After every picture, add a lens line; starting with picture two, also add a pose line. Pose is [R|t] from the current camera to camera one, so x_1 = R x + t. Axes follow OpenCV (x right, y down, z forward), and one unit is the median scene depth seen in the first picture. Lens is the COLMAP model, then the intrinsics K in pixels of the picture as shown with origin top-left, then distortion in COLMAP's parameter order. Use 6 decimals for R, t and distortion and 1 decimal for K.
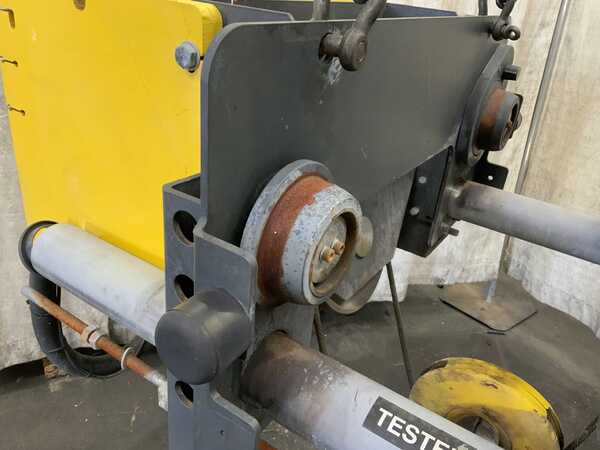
lens RADIAL K [[498.2, 0, 298.7], [0, 498.2, 224.4], [0, 0, 1]] dist [0.130034, -0.239739]
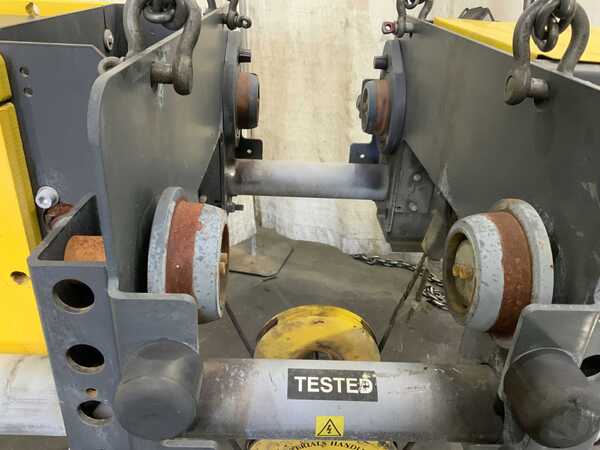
lens RADIAL K [[498.2, 0, 298.7], [0, 498.2, 224.4], [0, 0, 1]] dist [0.130034, -0.239739]
pose [[0.818170, -0.309967, 0.484271, -0.154168], [0.285707, 0.950075, 0.125414, -0.060221], [-0.498968, 0.035750, 0.865883, -0.005526]]
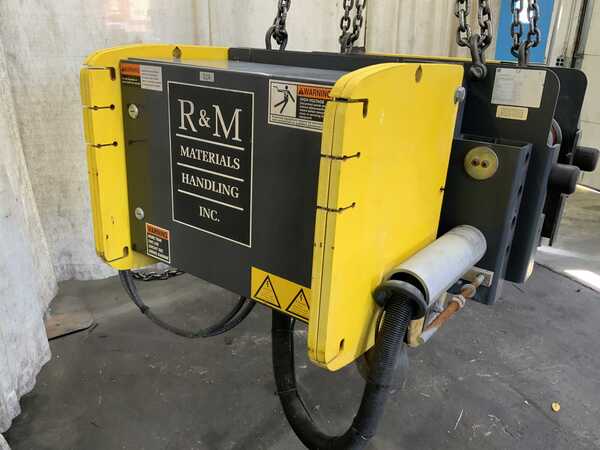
lens RADIAL K [[498.2, 0, 298.7], [0, 498.2, 224.4], [0, 0, 1]] dist [0.130034, -0.239739]
pose [[0.053382, -0.427232, 0.902565, -1.198709], [0.406392, 0.834911, 0.371172, -0.491569], [-0.912138, 0.346981, 0.218193, 0.760914]]
